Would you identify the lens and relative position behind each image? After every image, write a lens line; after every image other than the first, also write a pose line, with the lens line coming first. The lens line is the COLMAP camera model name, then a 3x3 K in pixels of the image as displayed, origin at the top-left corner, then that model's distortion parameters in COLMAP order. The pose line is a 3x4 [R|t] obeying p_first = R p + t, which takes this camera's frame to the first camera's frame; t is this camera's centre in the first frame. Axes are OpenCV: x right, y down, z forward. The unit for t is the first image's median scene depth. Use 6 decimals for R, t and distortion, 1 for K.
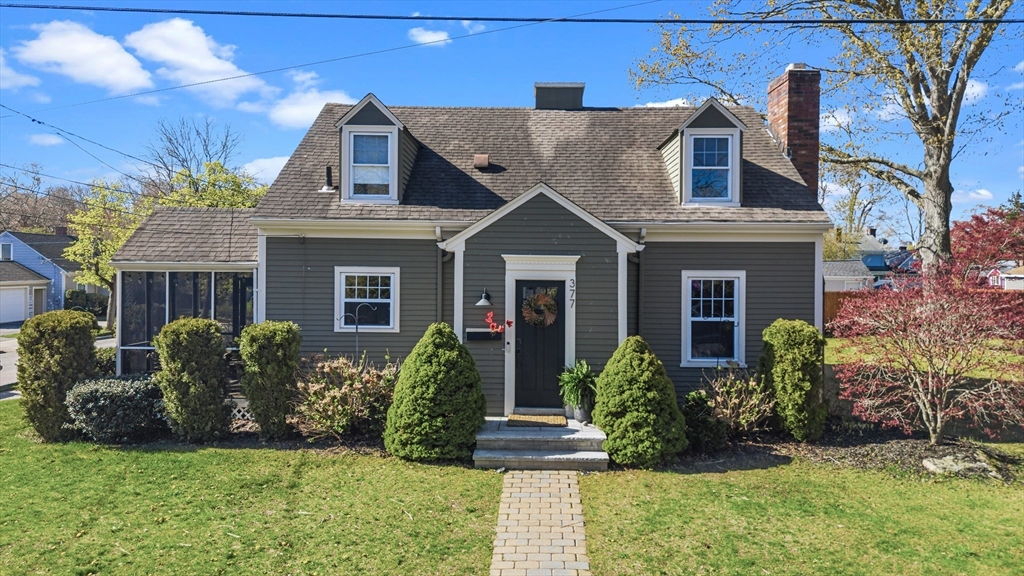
lens RADIAL K [[688.5, 0, 515.3], [0, 688.5, 271.8], [0, 0, 1]] dist [0.048306, -0.001122]
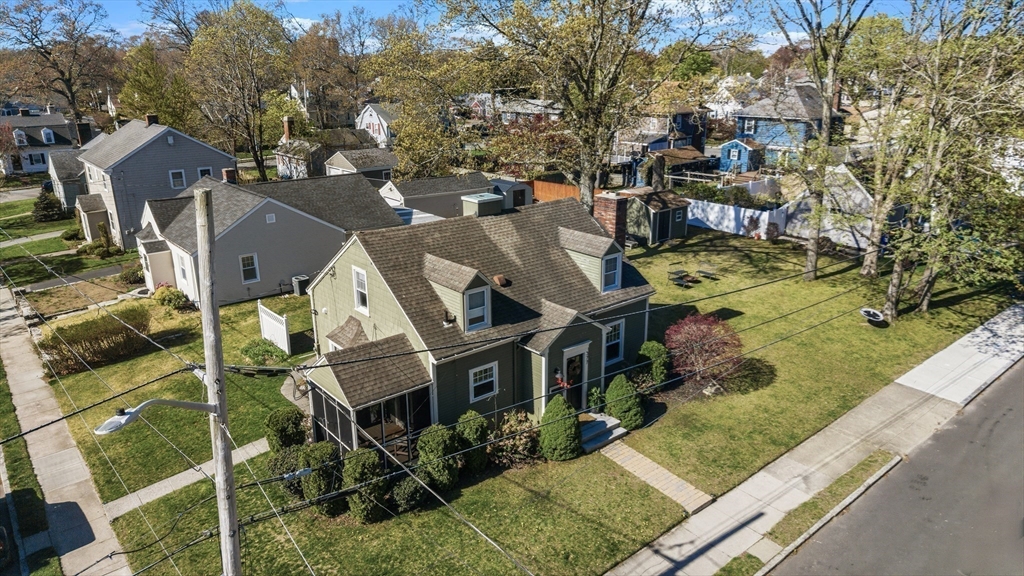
lens RADIAL K [[688.5, 0, 515.3], [0, 688.5, 271.8], [0, 0, 1]] dist [0.048306, -0.001122]
pose [[0.770133, -0.195812, 0.607086, -1.190509], [0.022650, 0.959513, 0.280752, -0.740909], [-0.637482, -0.202466, 0.743388, -0.337071]]
